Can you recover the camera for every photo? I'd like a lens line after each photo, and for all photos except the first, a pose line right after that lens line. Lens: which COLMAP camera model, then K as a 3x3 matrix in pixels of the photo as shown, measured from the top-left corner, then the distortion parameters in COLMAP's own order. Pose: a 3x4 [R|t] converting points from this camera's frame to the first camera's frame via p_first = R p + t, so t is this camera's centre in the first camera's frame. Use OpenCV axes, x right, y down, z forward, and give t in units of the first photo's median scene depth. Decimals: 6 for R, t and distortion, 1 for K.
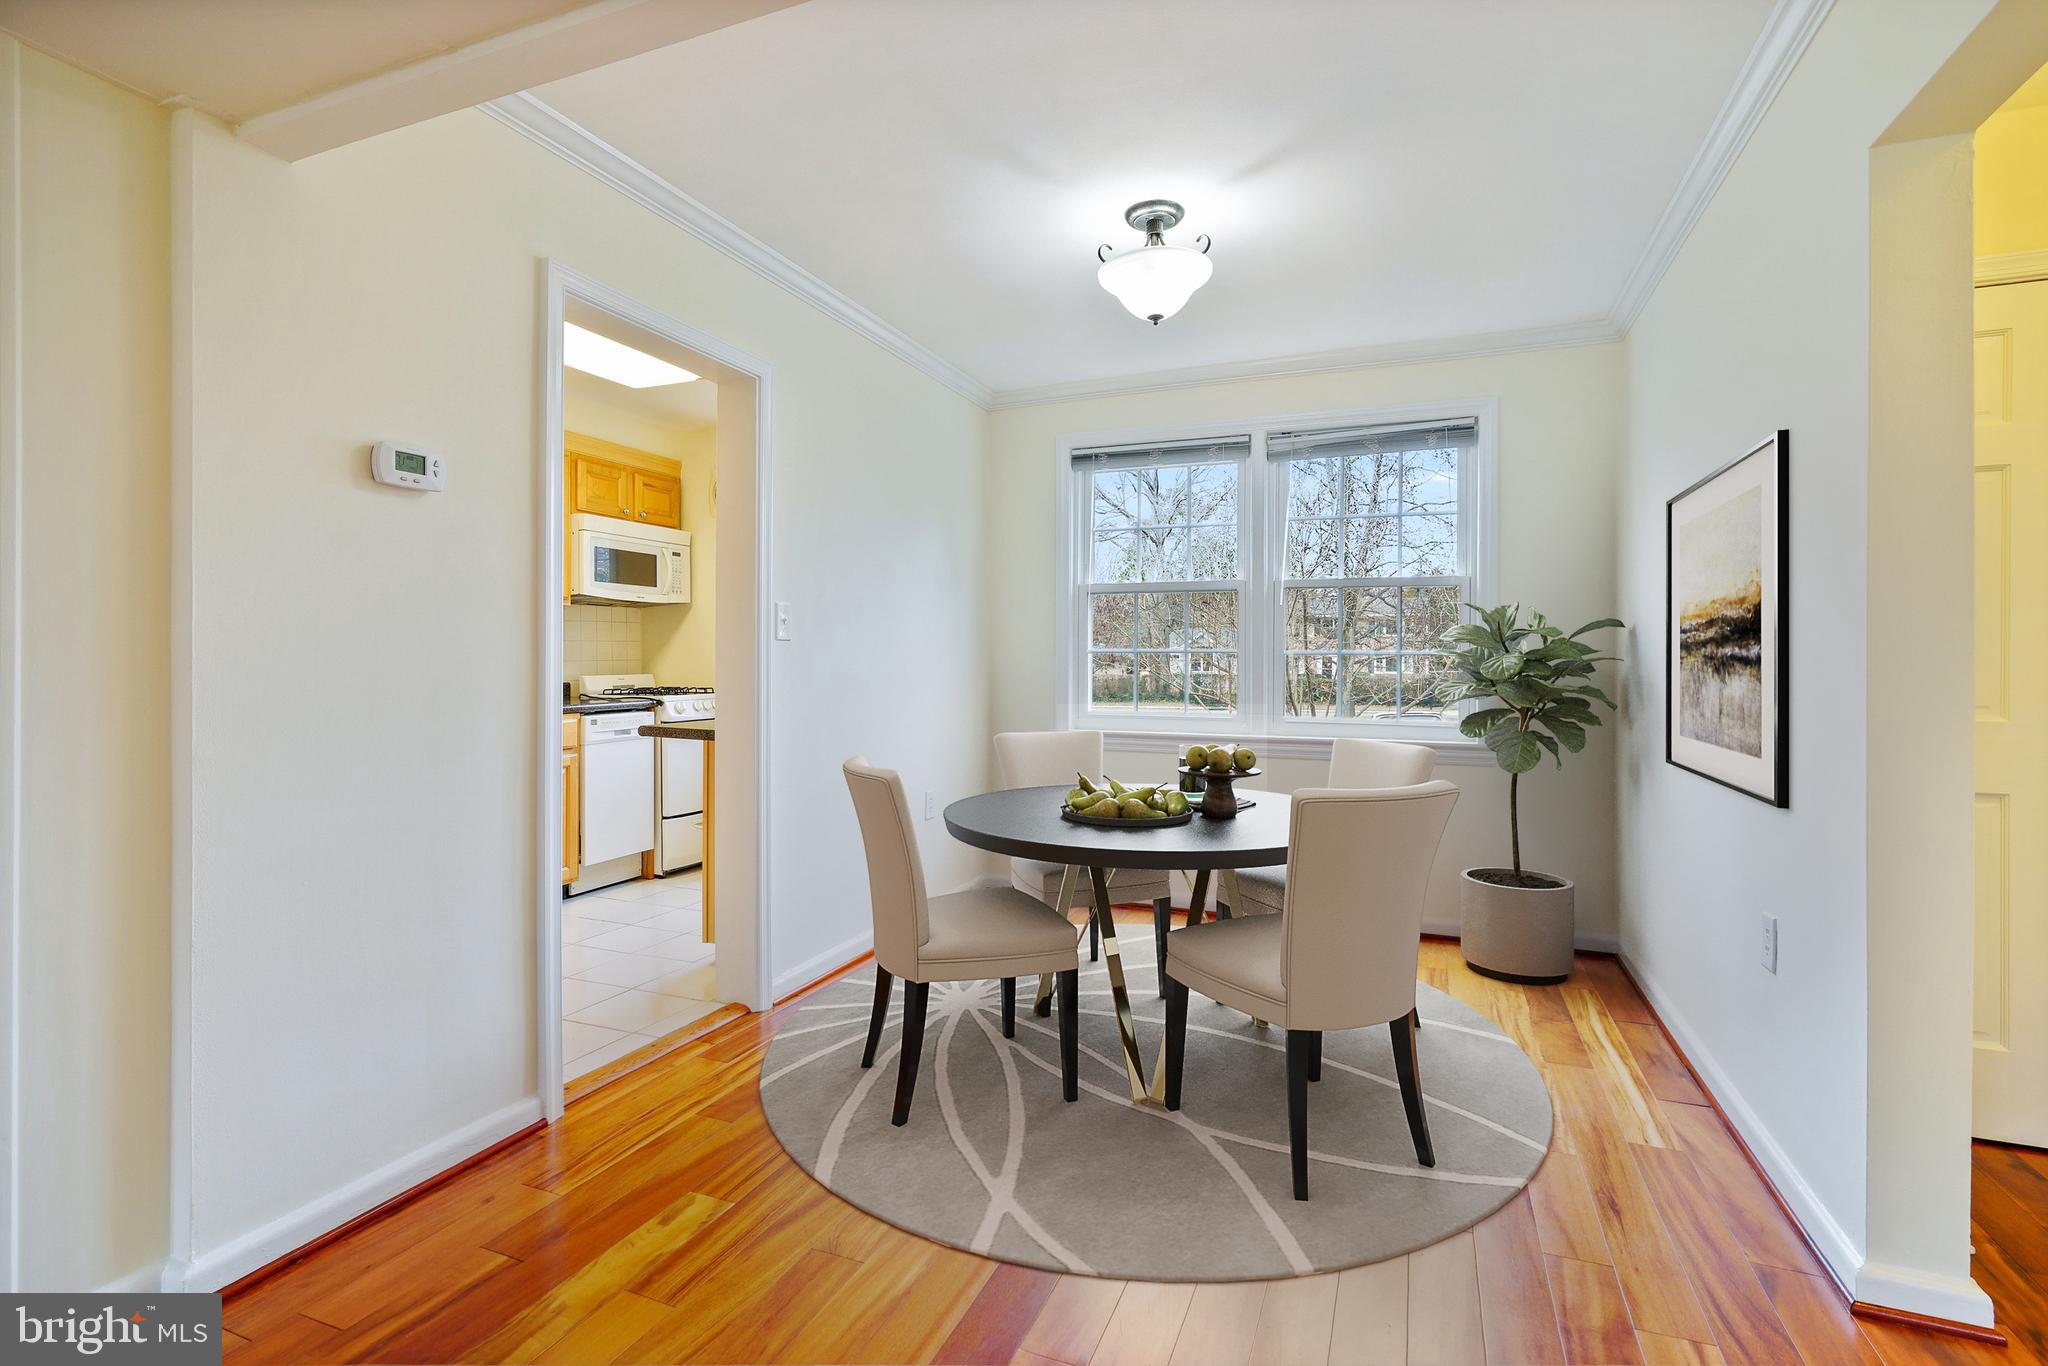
lens RADIAL K [[973.4, 0, 1015.6], [0, 973.4, 657.3], [0, 0, 1]] dist [-0.000329, 0.000380]
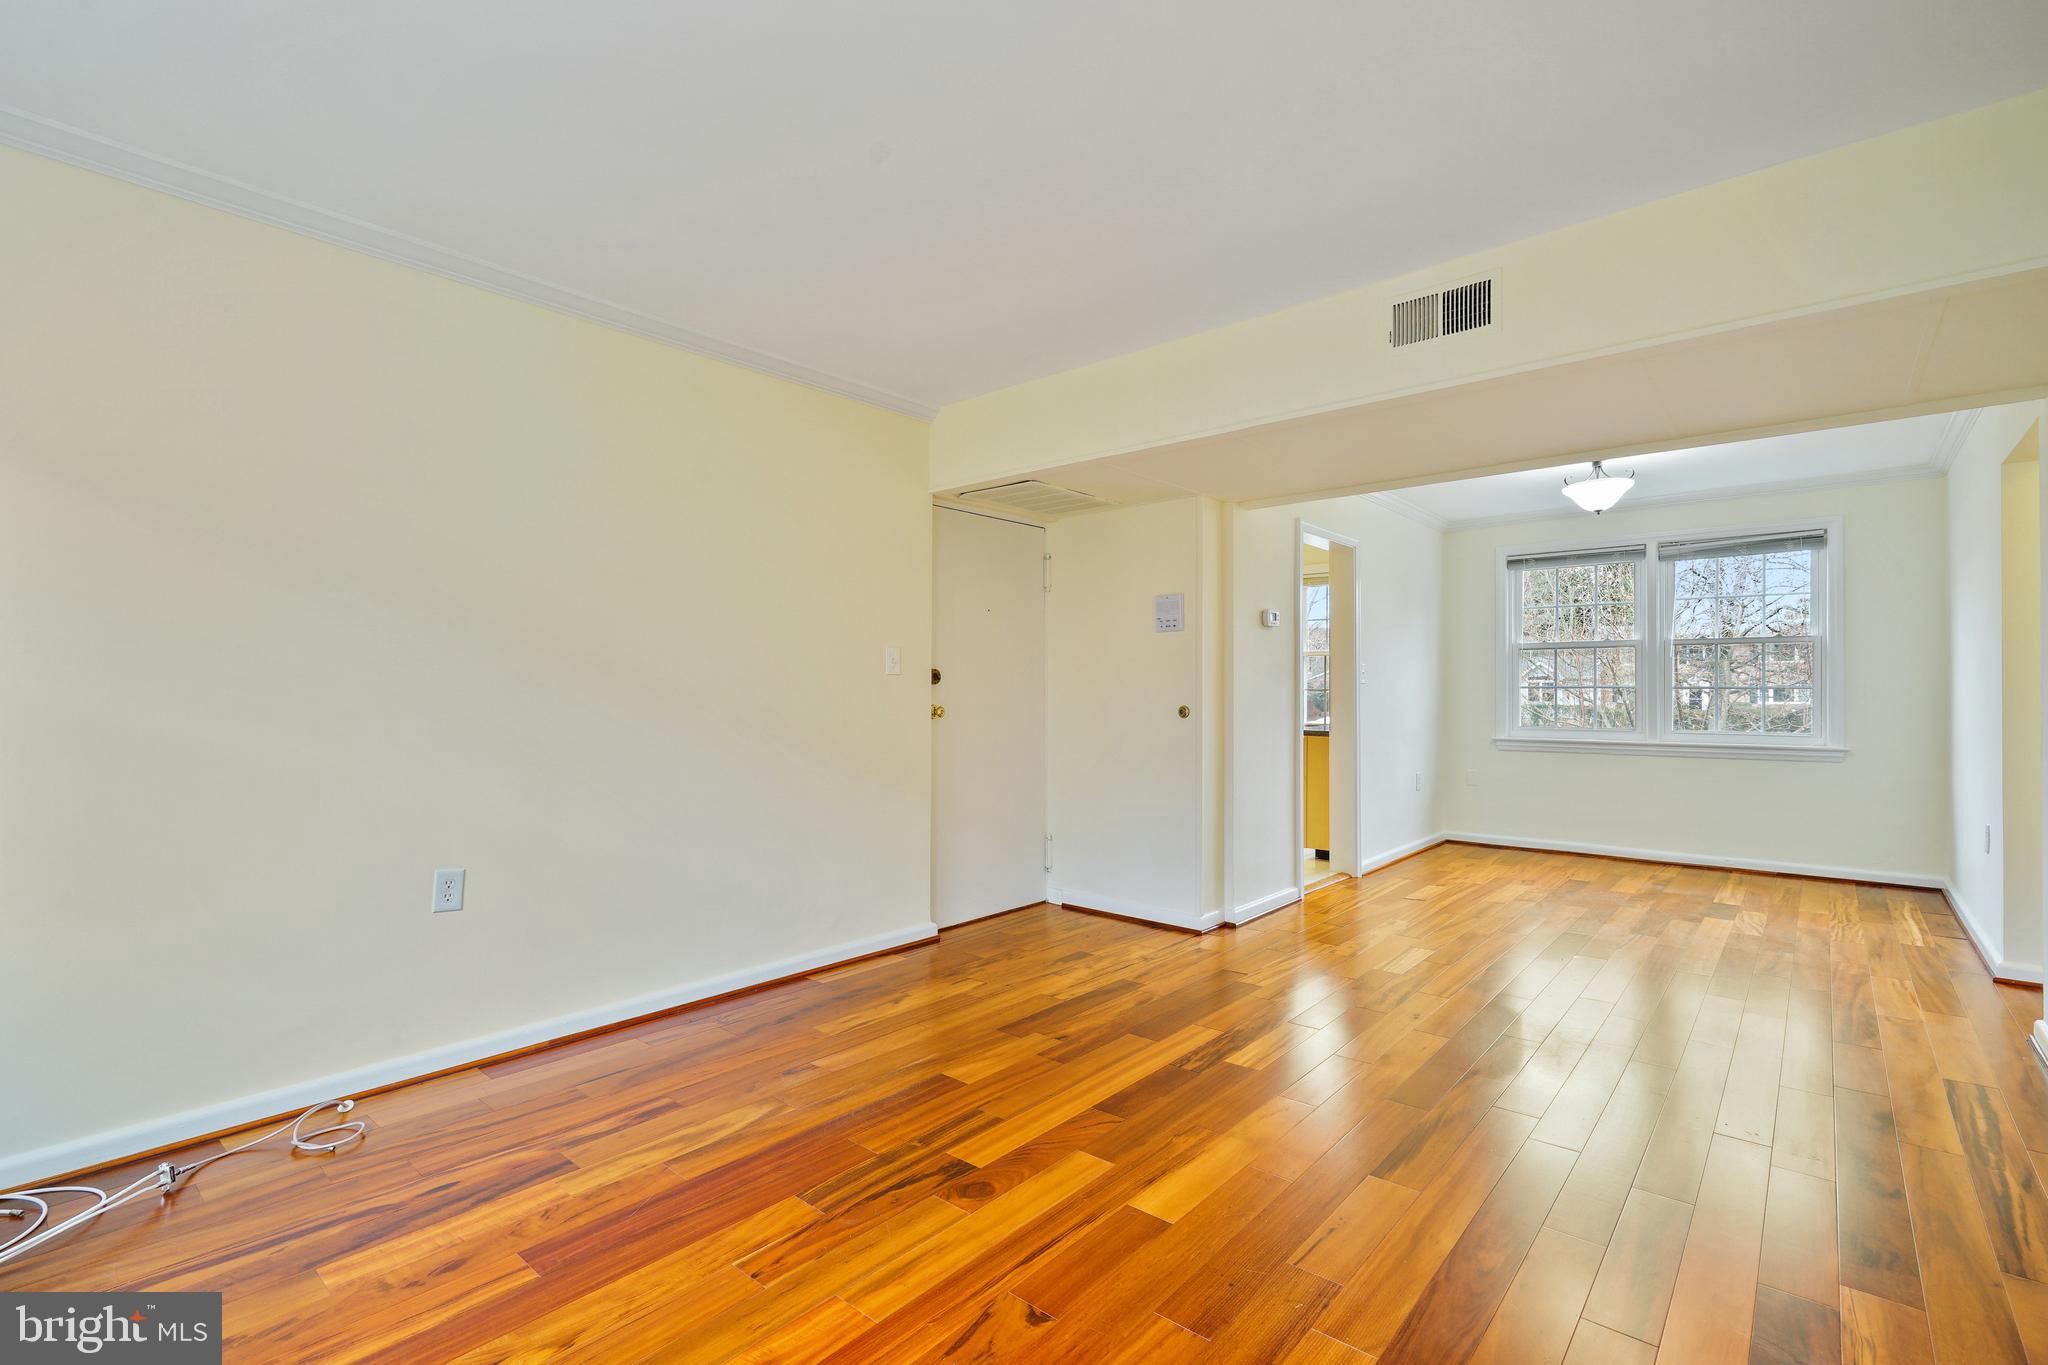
lens RADIAL K [[919.5, 0, 1003.1], [0, 919.5, 685.6], [0, 0, 1]] dist [-0.001011, -0.000006]
pose [[0.944323, -0.006624, -0.328953, -0.245089], [0.005447, 0.999975, -0.004500, -0.007132], [0.328974, 0.002458, 0.944336, -0.713568]]
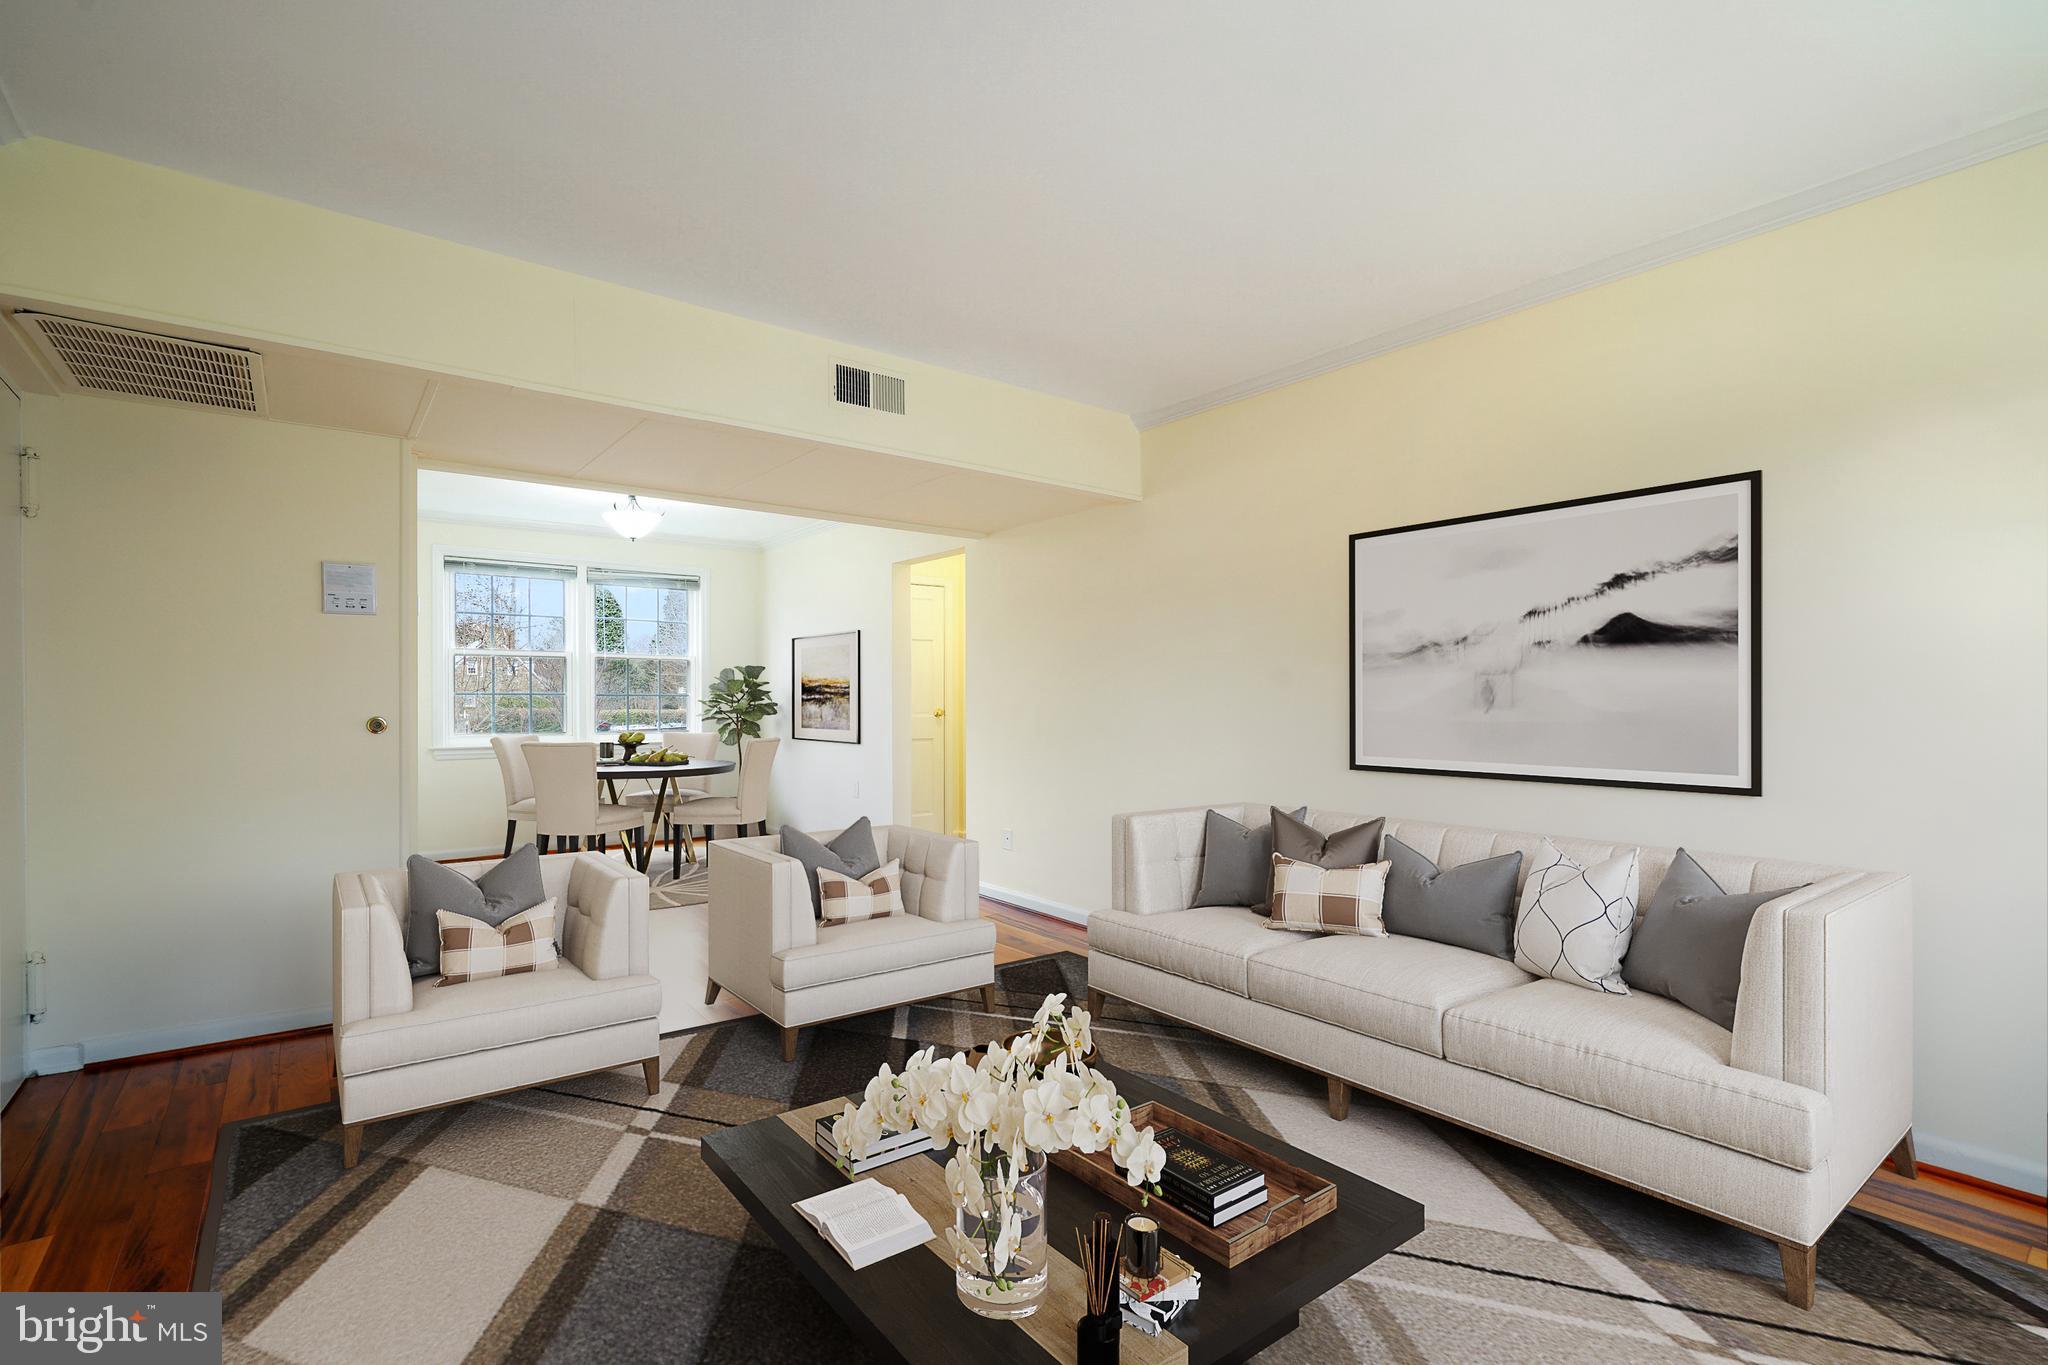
lens RADIAL K [[952.7, 0, 1024.0], [0, 952.7, 682.5], [0, 0, 1]] dist [0.001338, 0.000036]
pose [[0.502115, 0.009539, 0.864748, -0.833490], [0.000123, 0.999938, -0.011102, -0.007901], [-0.864801, 0.005681, 0.502083, -0.527928]]
